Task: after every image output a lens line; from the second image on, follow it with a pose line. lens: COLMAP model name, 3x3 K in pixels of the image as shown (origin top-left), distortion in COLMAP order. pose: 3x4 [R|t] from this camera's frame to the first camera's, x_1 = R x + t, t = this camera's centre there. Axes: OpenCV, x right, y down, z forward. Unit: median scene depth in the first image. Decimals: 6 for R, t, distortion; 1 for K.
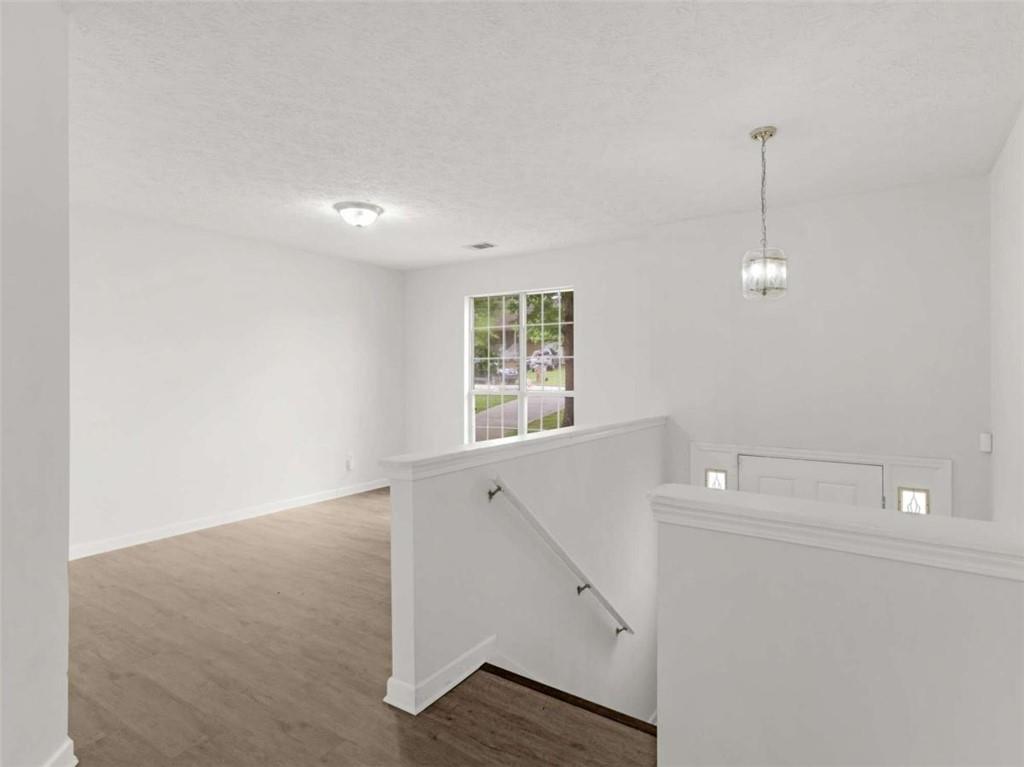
lens RADIAL K [[510.6, 0, 512.8], [0, 510.6, 363.8], [0, 0, 1]] dist [-0.001023, 0.000489]
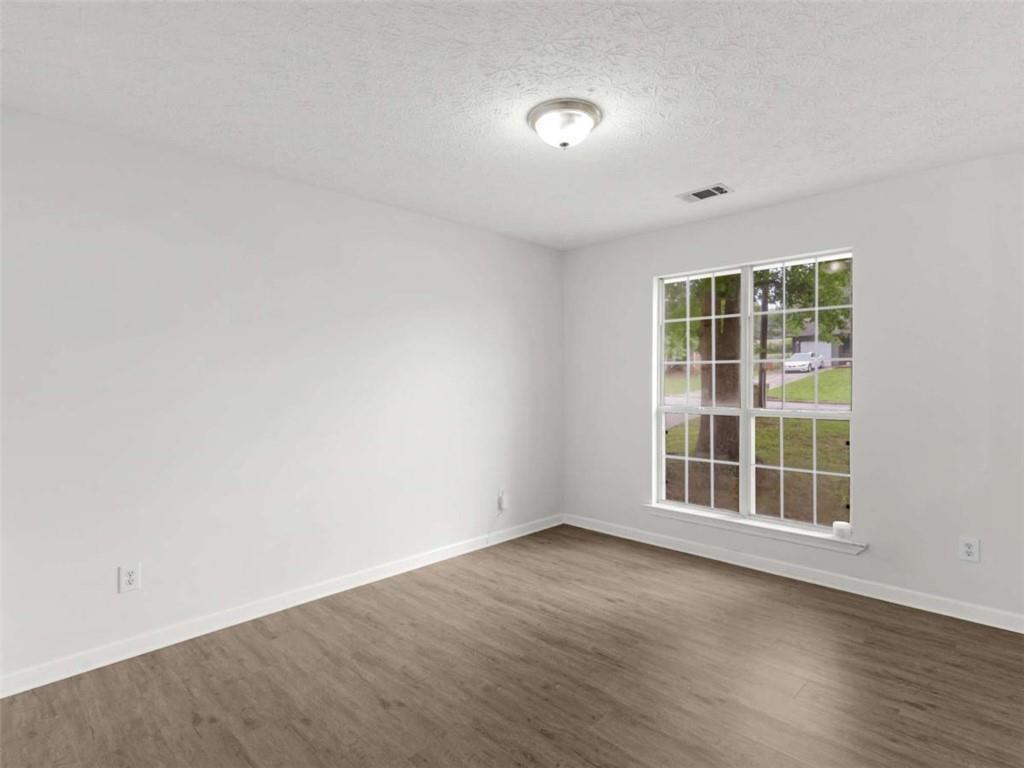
lens RADIAL K [[537.5, 0, 512.0], [0, 537.5, 384.0], [0, 0, 1]] dist [-0.000702, 0.000784]
pose [[0.980280, 0.003703, -0.197579, -0.181231], [0.002551, 0.999504, 0.031392, -0.005958], [0.197597, -0.031277, 0.979784, 0.273761]]
